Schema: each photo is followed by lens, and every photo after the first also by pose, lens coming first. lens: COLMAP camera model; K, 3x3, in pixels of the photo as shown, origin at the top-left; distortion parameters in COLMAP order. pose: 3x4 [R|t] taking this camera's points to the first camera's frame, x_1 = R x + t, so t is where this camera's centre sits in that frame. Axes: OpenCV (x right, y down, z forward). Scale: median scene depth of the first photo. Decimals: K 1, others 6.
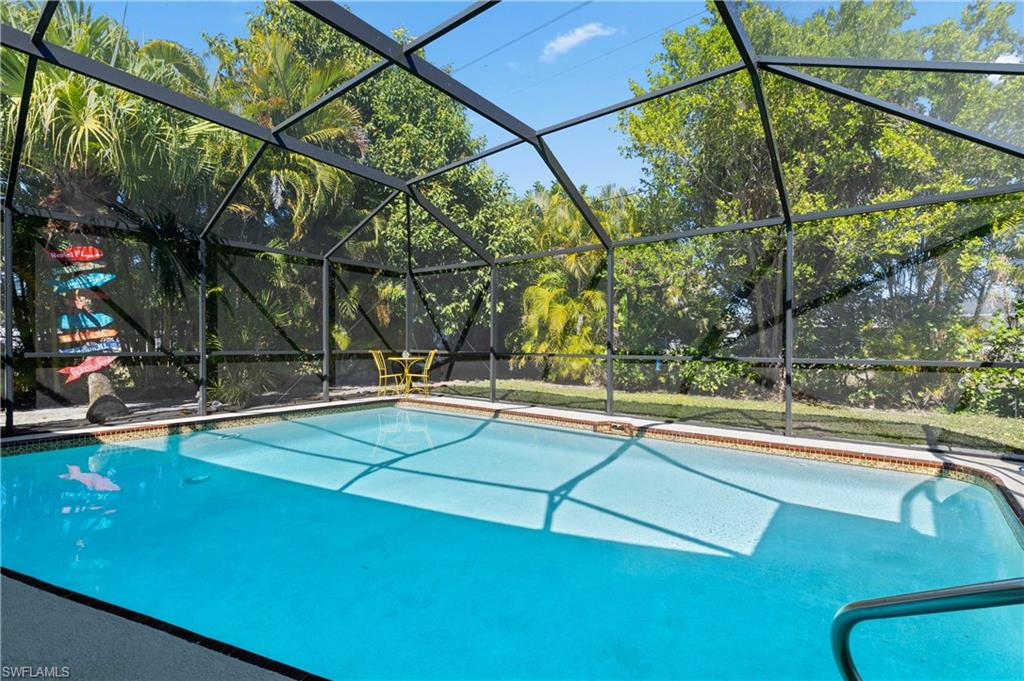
lens RADIAL K [[462.7, 0, 512.5], [0, 462.7, 339.9], [0, 0, 1]] dist [-0.000068, -0.000023]
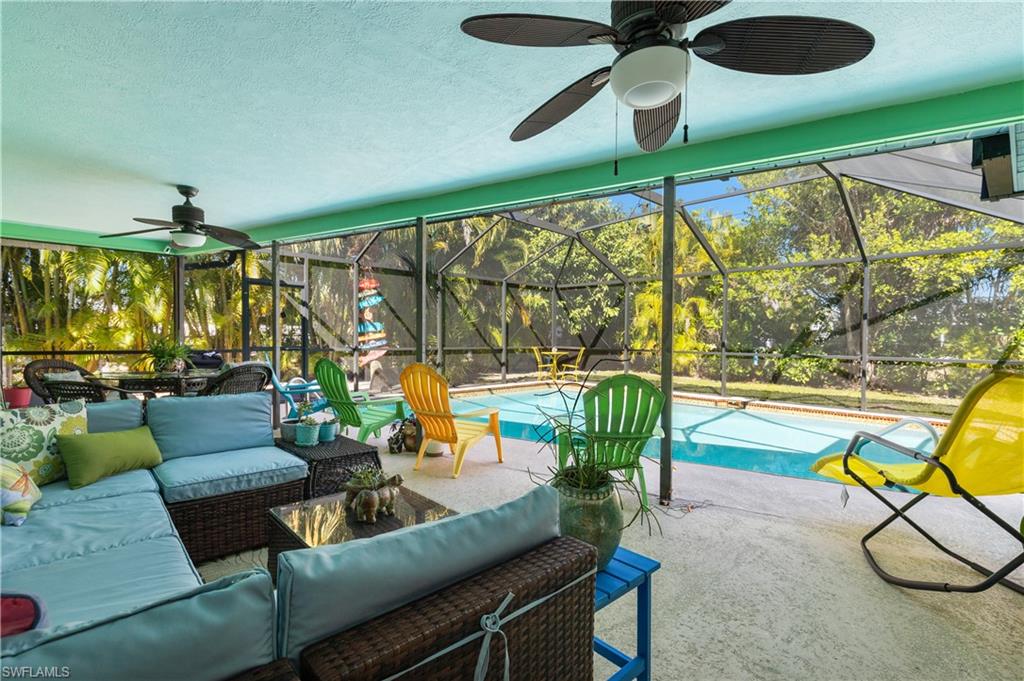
lens RADIAL K [[462.7, 0, 510.4], [0, 462.7, 342.9], [0, 0, 1]] dist [-0.000068, -0.000023]
pose [[0.987776, 0.006979, -0.155722, -0.144977], [-0.003771, 0.999775, 0.020890, -0.015818], [0.155833, -0.020047, 0.987580, -0.326720]]
